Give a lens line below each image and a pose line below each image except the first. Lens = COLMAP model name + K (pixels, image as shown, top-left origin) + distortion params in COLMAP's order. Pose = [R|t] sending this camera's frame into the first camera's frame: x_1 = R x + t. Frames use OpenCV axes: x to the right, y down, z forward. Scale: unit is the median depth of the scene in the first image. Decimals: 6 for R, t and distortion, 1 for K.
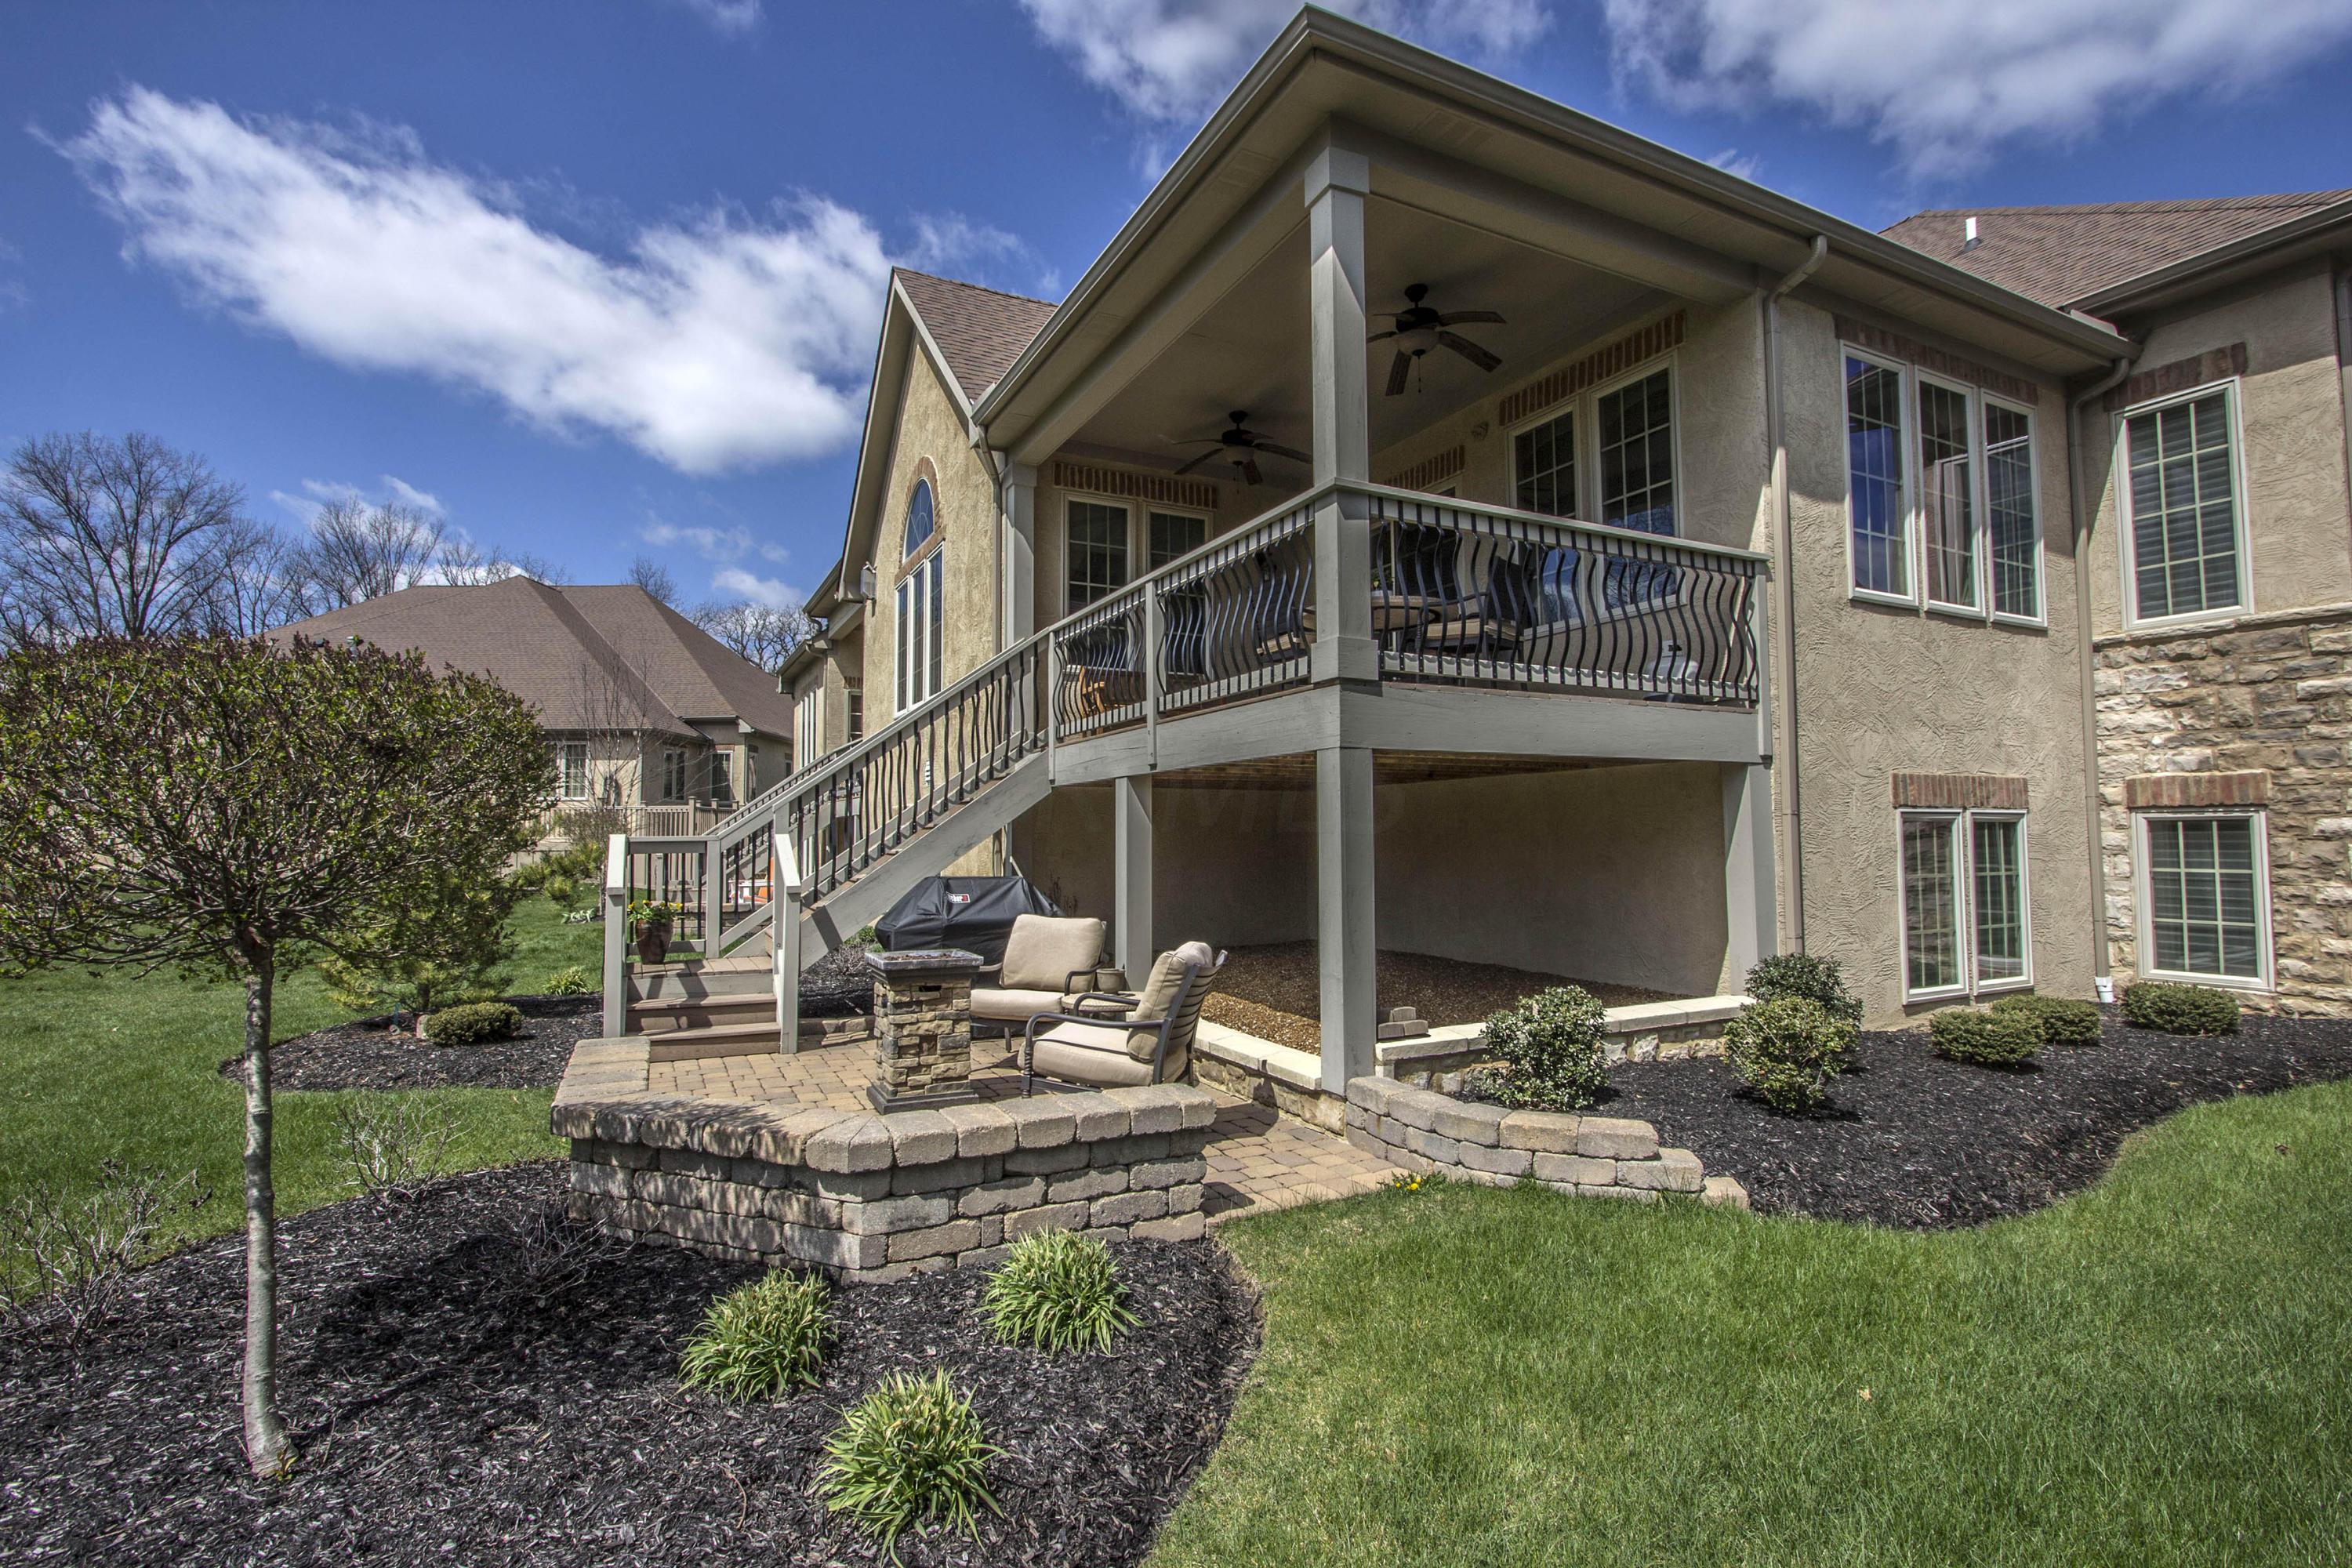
lens RADIAL K [[1079.6, 0, 1187.3], [0, 1079.6, 782.0], [0, 0, 1]] dist [-0.013239, 0.000105]
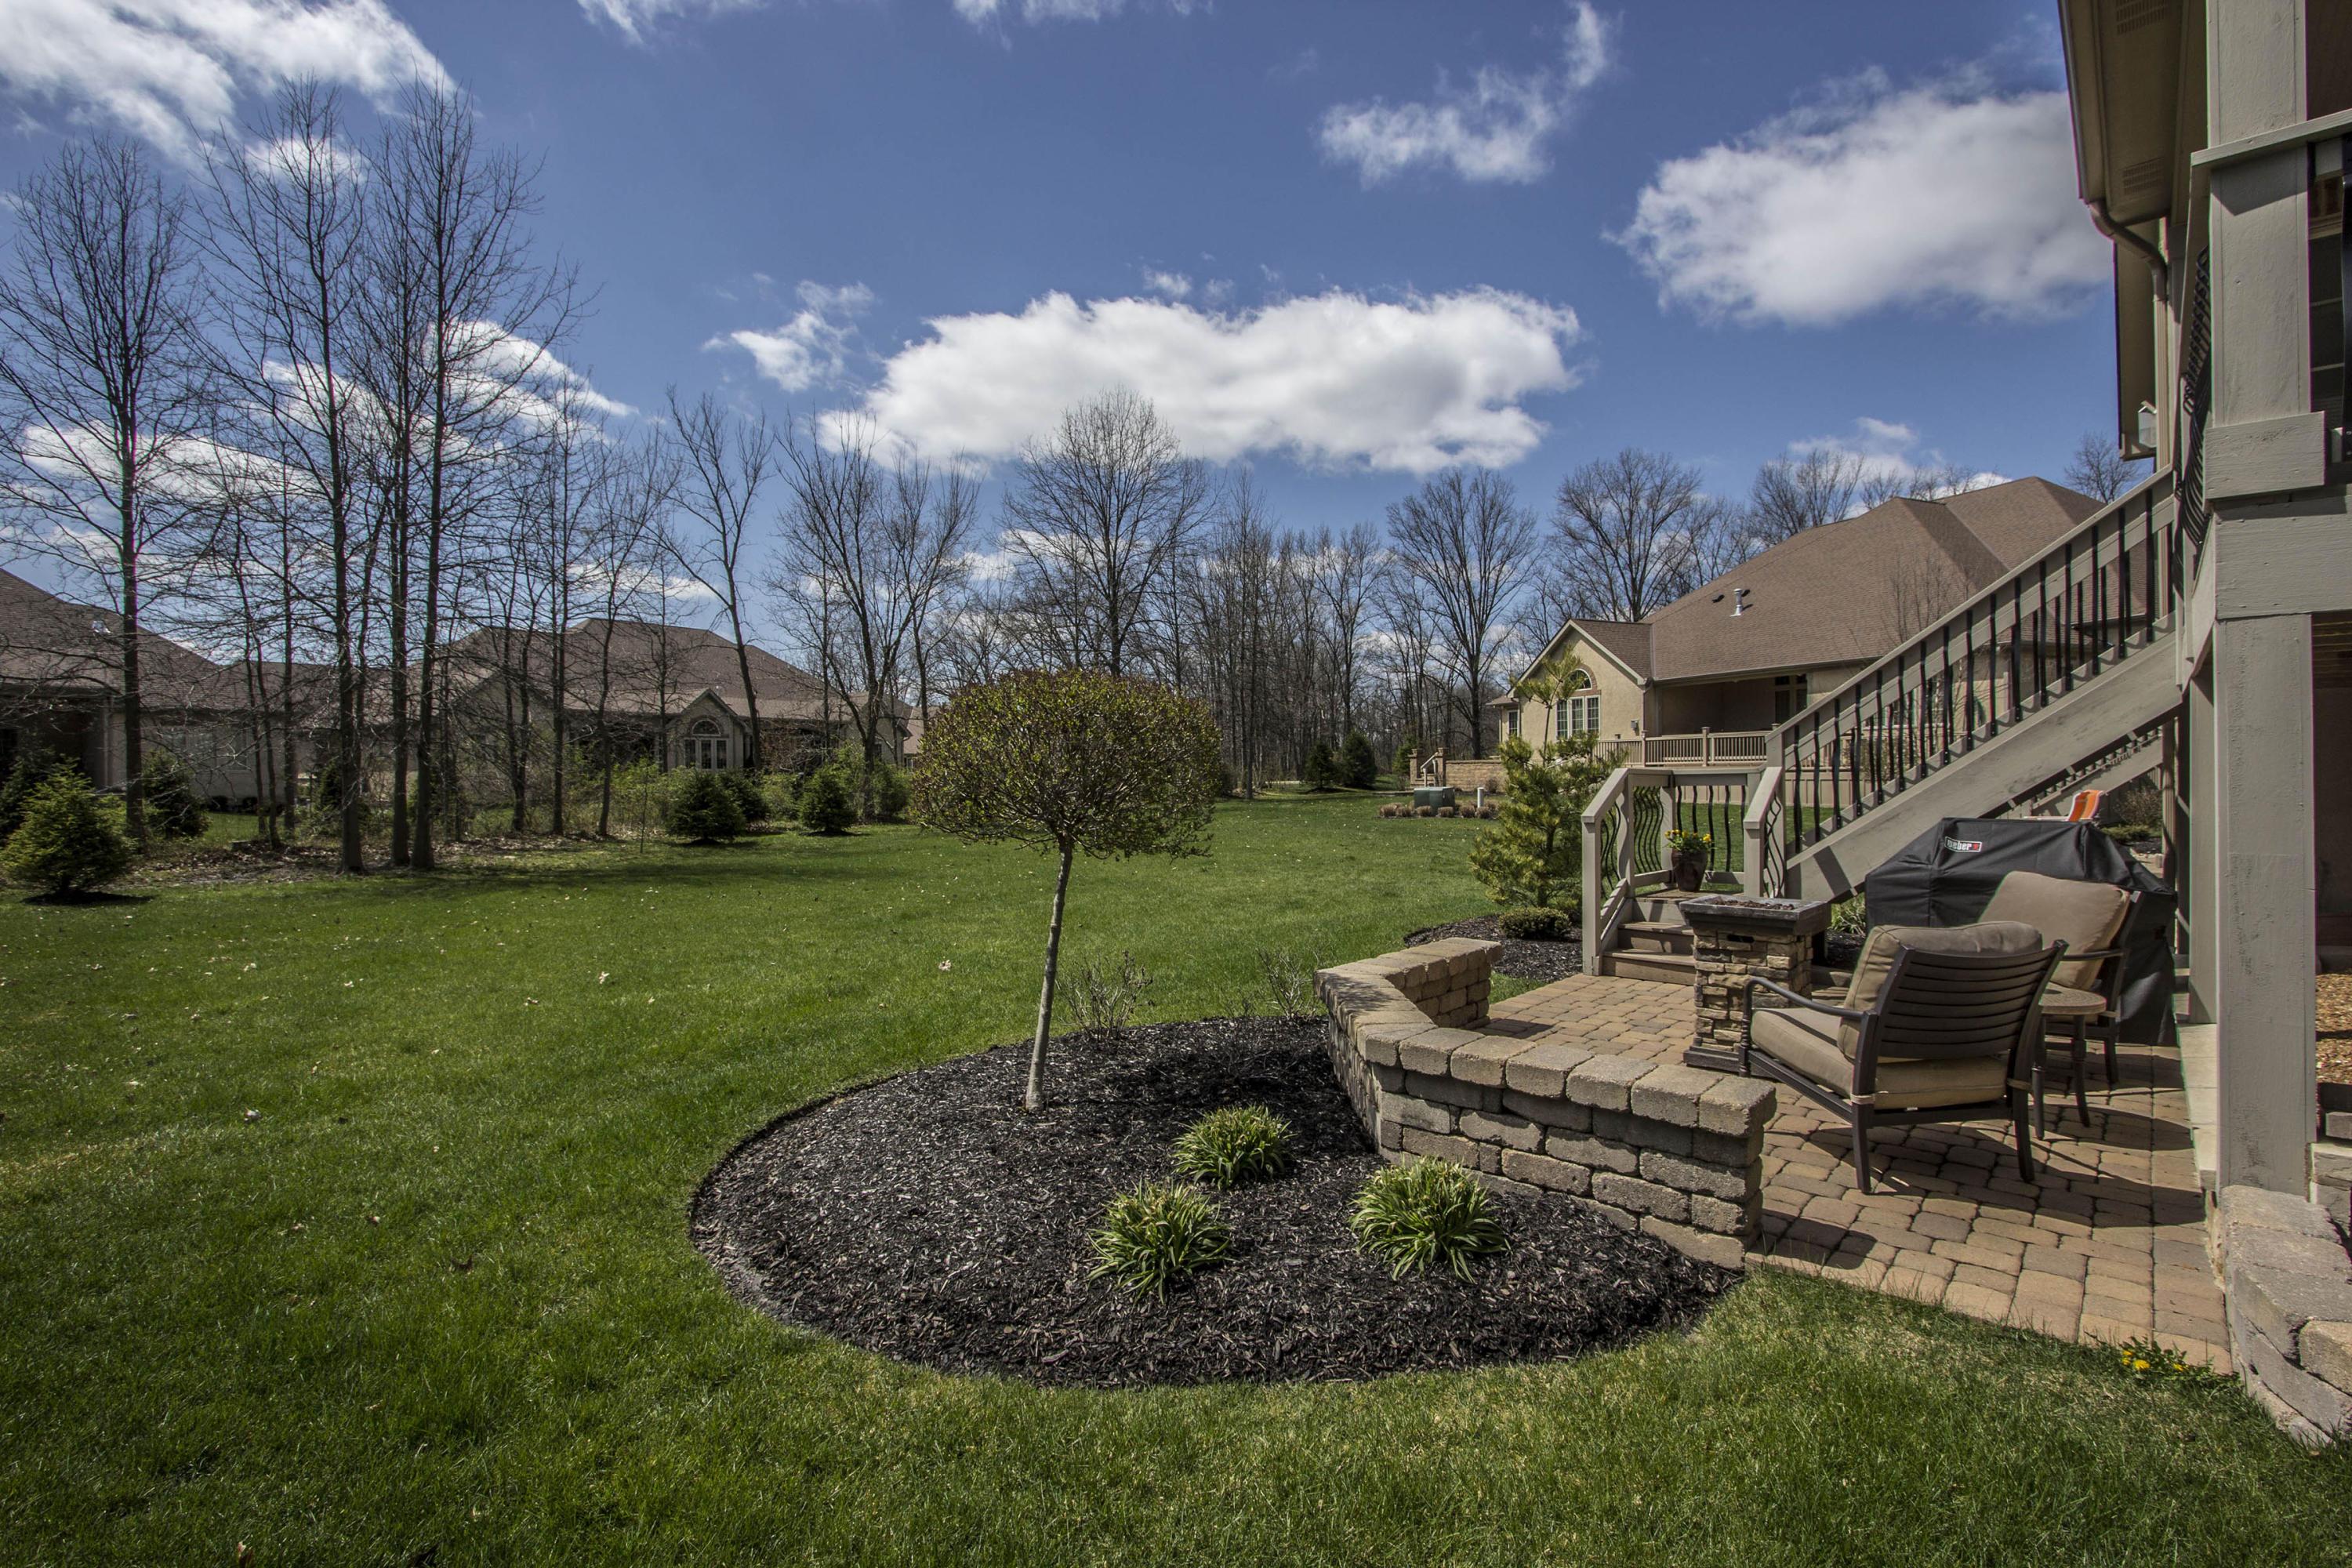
lens RADIAL K [[1079.6, 0, 1187.3], [0, 1079.6, 782.0], [0, 0, 1]] dist [-0.013239, 0.000105]
pose [[0.375169, 0.009041, -0.926912, 0.469618], [0.052509, 0.998140, 0.030989, 0.008994], [0.925468, -0.060297, 0.373996, 0.267390]]
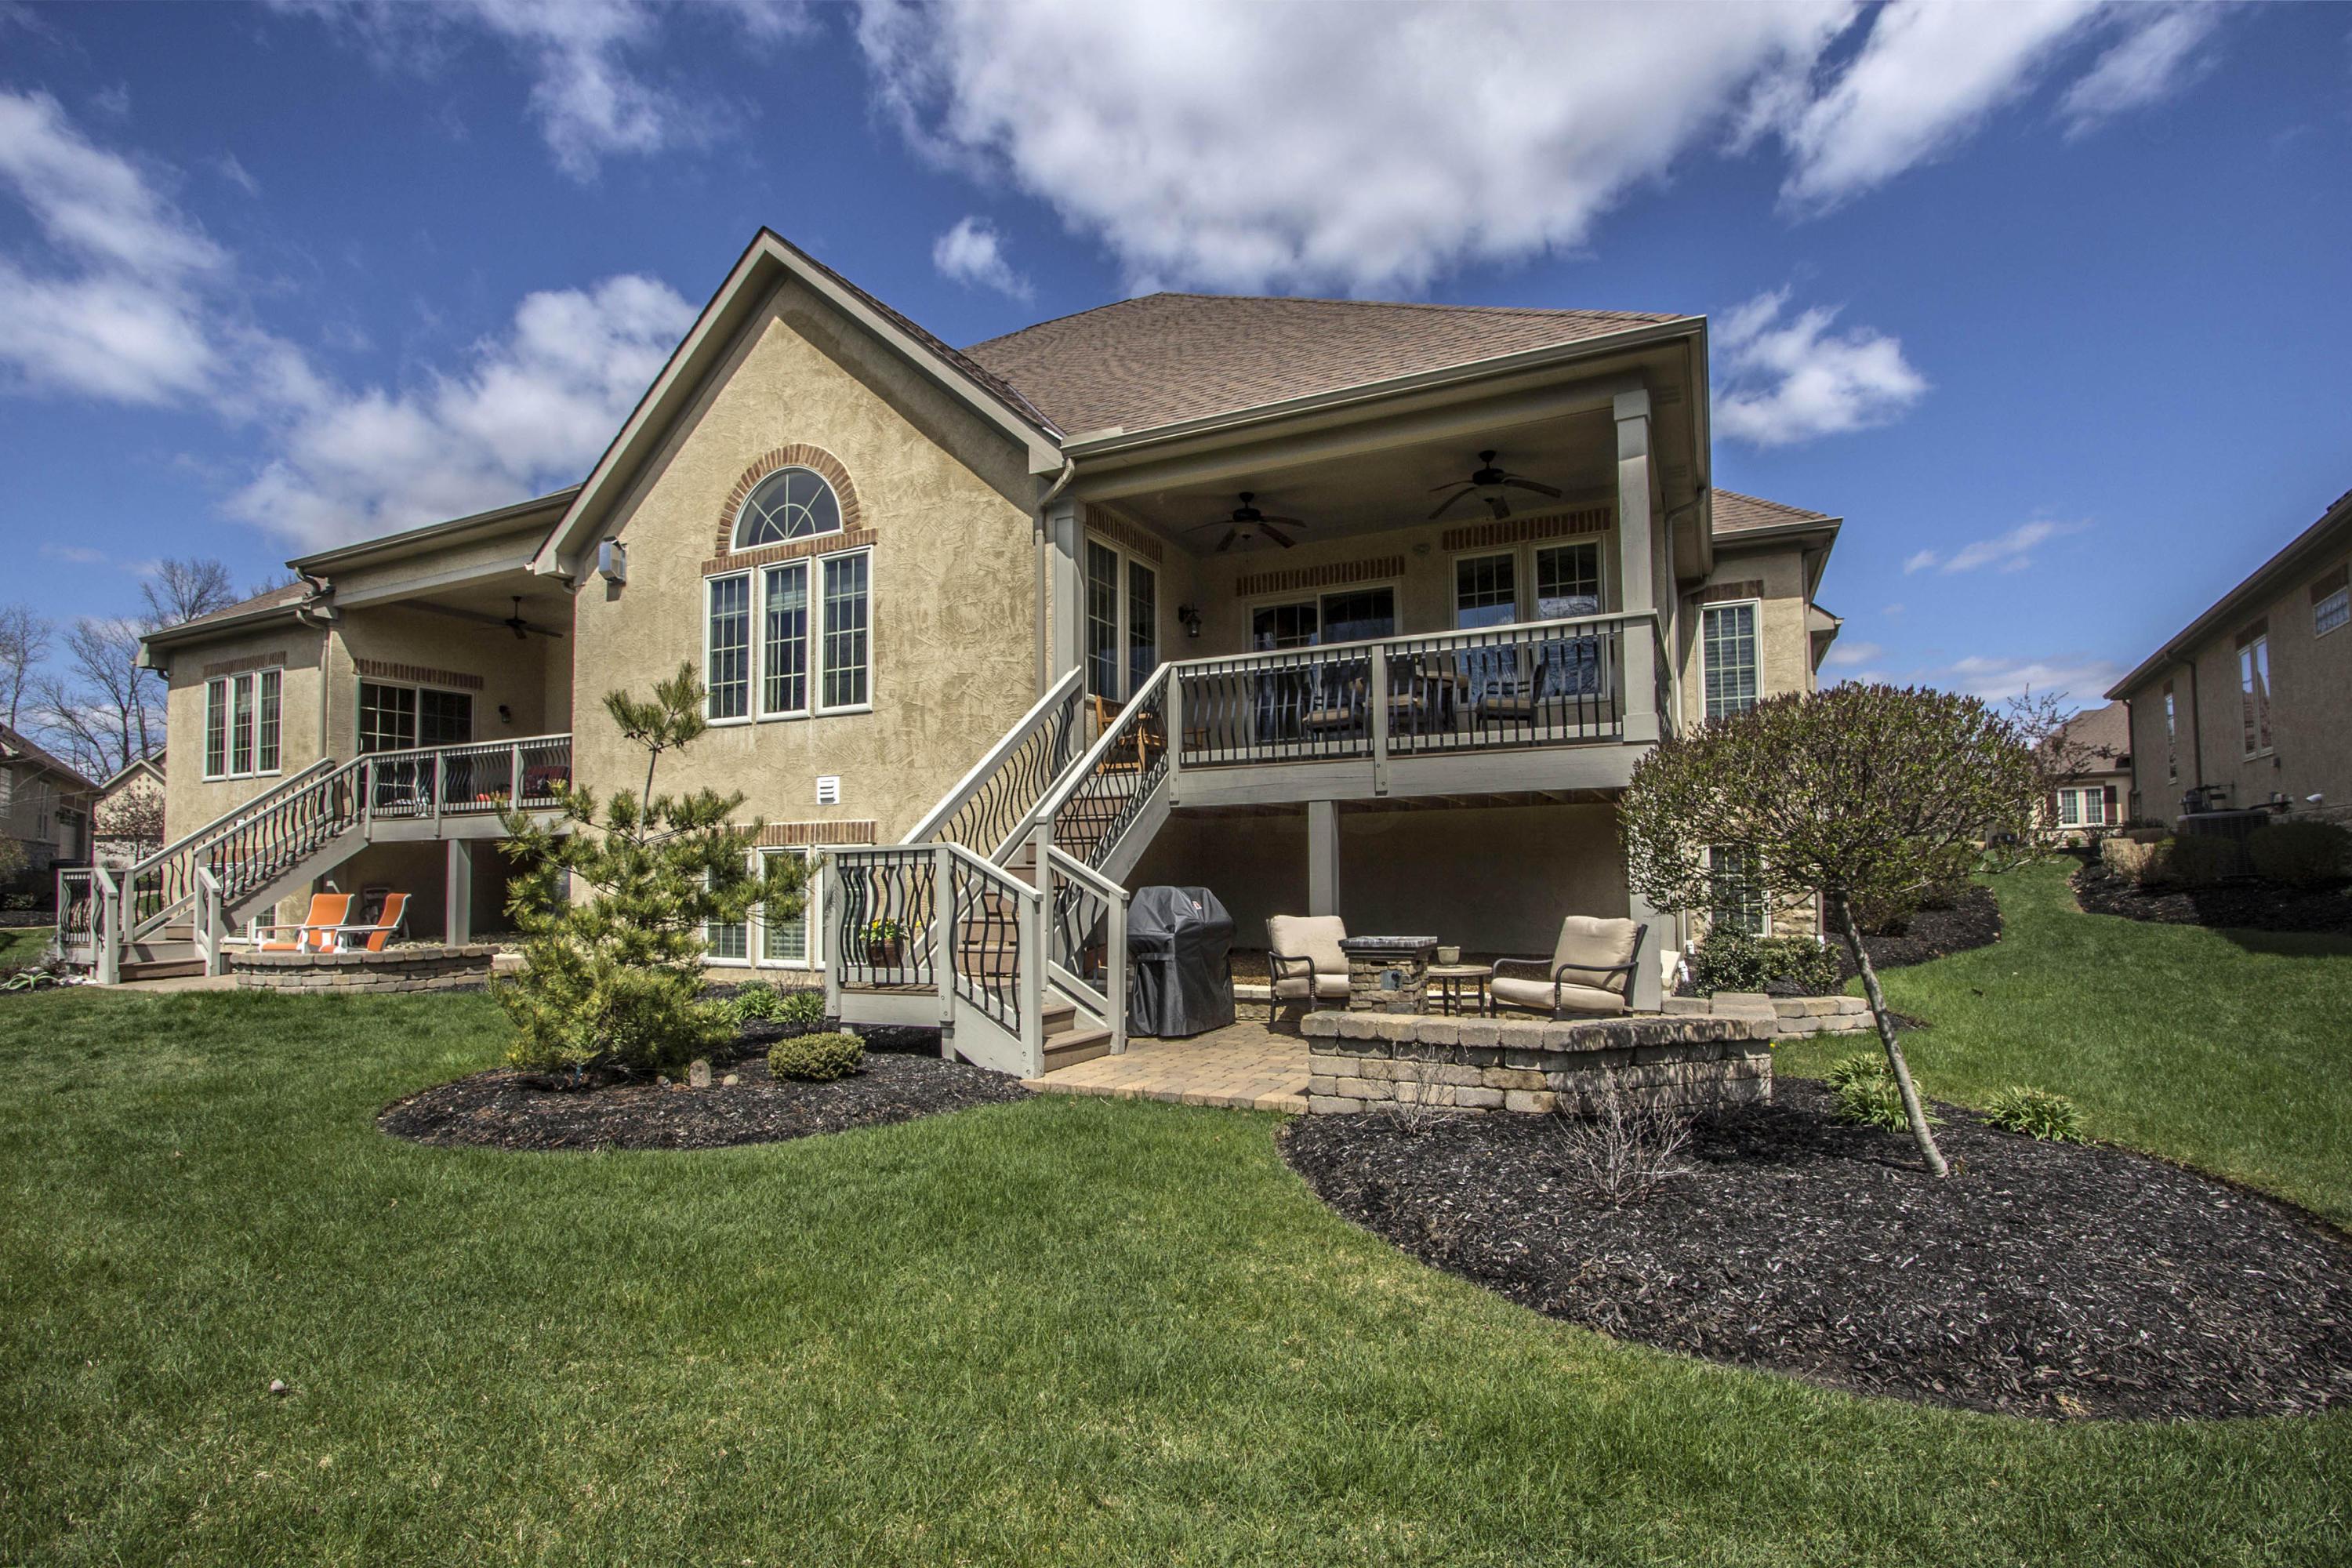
lens RADIAL K [[1152.6, 0, 1177.0], [0, 1152.6, 830.7], [0, 0, 1]] dist [-0.002481, -0.000171]
pose [[0.781972, 0.016236, 0.623102, -1.418208], [-0.017274, 0.999841, -0.004375, 0.049559], [-0.623074, -0.007342, 0.782129, 0.137211]]
